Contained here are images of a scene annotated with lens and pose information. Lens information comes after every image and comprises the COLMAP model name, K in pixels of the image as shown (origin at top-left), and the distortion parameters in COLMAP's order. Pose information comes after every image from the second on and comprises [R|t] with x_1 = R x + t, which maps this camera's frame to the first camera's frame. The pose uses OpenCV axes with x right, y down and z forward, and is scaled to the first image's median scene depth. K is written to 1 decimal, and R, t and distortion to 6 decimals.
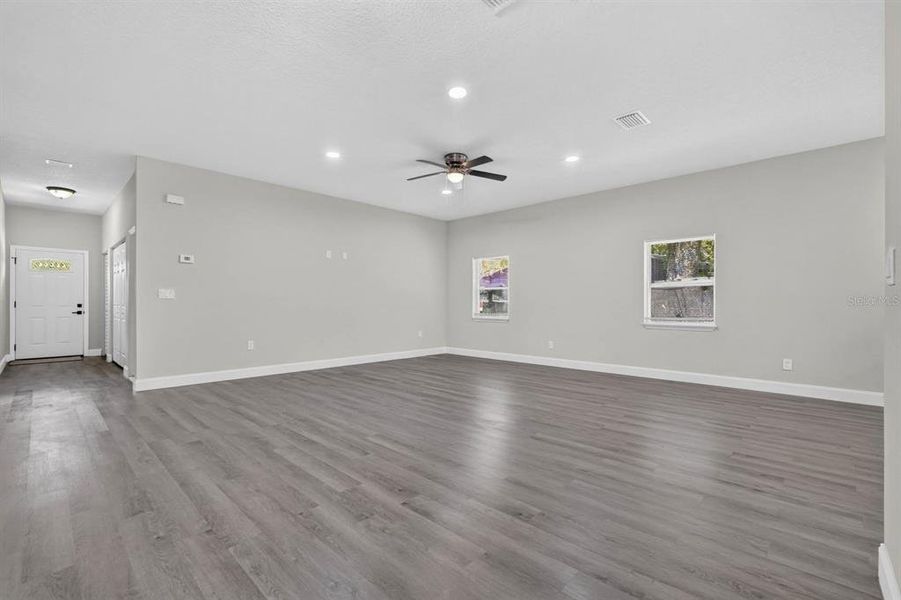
lens RADIAL K [[392.9, 0, 447.4], [0, 392.9, 301.9], [0, 0, 1]] dist [0.018309, 0.000360]
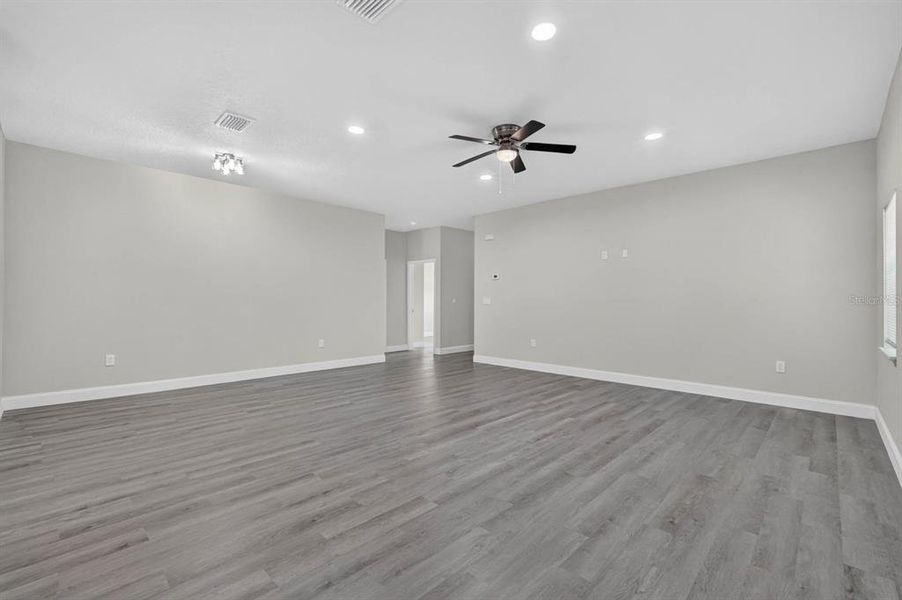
lens RADIAL K [[396.9, 0, 451.0], [0, 396.9, 300.0], [0, 0, 1]] dist [-0.015134, 0.008473]
pose [[0.000928, -0.011580, -0.999933, 1.174882], [-0.001095, 0.999932, -0.011581, -0.012397], [0.999999, 0.001106, 0.000915, 1.277234]]
